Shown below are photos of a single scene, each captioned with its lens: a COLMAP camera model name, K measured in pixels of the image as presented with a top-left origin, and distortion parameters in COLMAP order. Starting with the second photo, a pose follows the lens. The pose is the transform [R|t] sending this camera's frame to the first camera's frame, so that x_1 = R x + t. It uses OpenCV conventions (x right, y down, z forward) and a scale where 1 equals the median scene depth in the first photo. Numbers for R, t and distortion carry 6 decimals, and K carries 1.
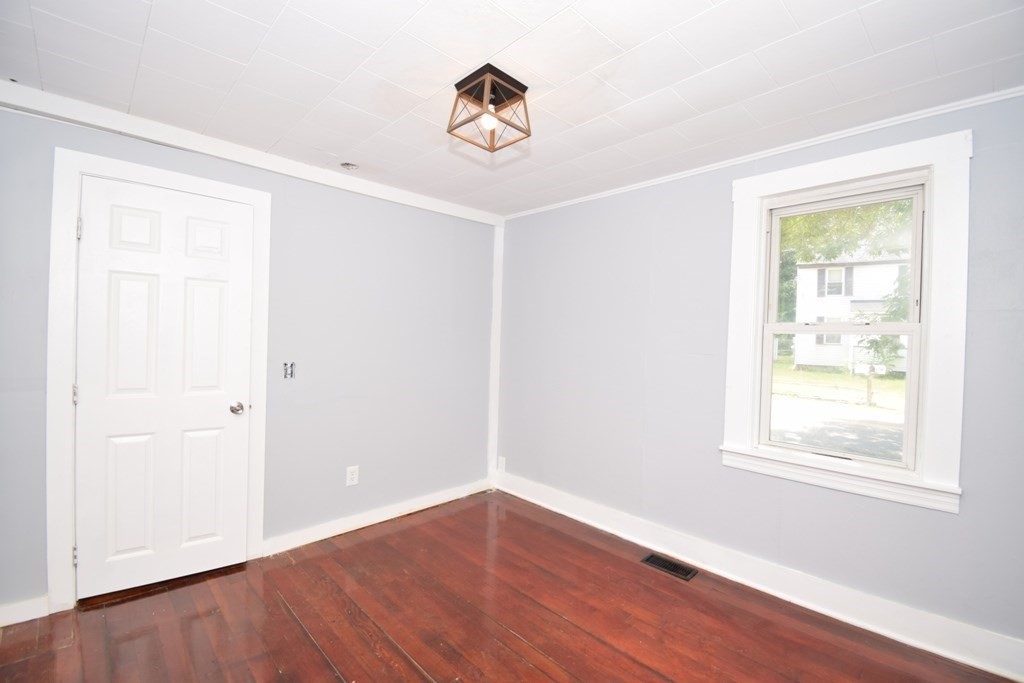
lens RADIAL K [[455.3, 0, 517.4], [0, 455.3, 345.1], [0, 0, 1]] dist [0.001685, -0.015078]
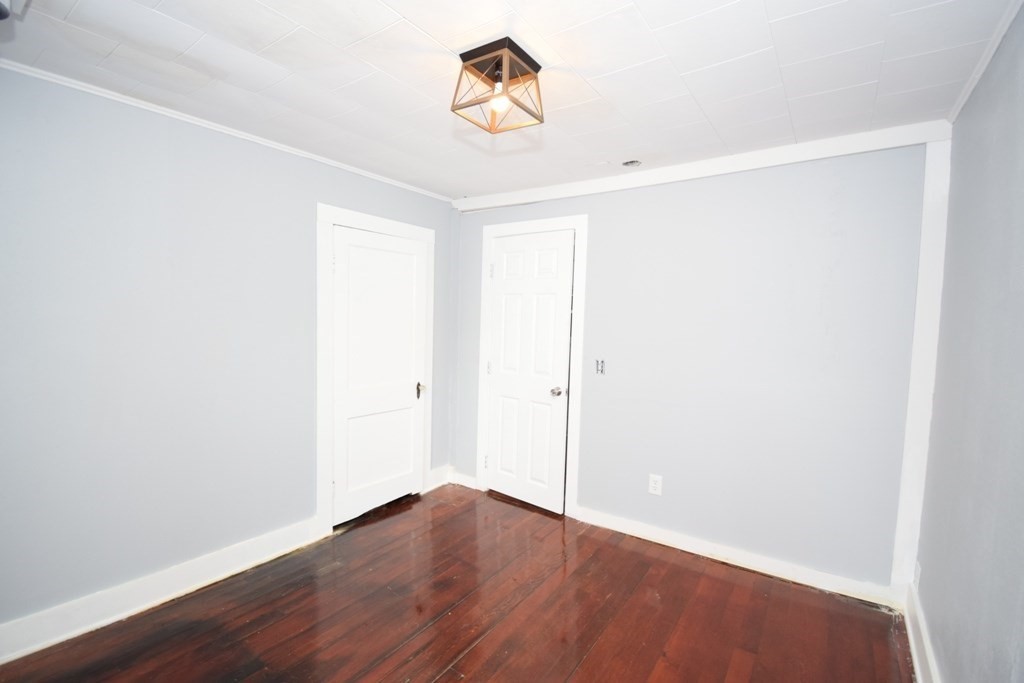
lens RADIAL K [[455.3, 0, 522.3], [0, 455.3, 347.1], [0, 0, 1]] dist [0.001685, -0.015078]
pose [[0.189223, 0.039879, -0.981124, 0.644195], [-0.034403, 0.998831, 0.033964, -0.028417], [0.981331, 0.027327, 0.190373, 0.687970]]
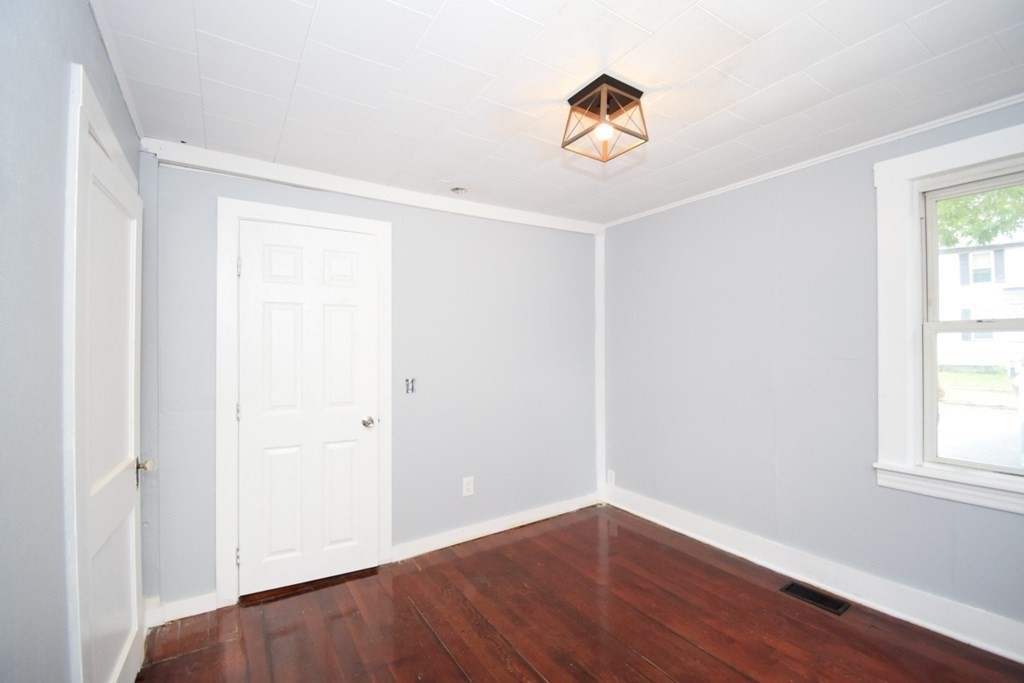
lens RADIAL K [[455.3, 0, 515.5], [0, 455.3, 343.6], [0, 0, 1]] dist [0.001685, -0.015078]
pose [[0.980497, -0.035945, -0.193219, -0.058777], [0.031556, 0.999170, -0.025745, -0.009670], [0.193984, 0.019146, 0.980818, 0.001978]]
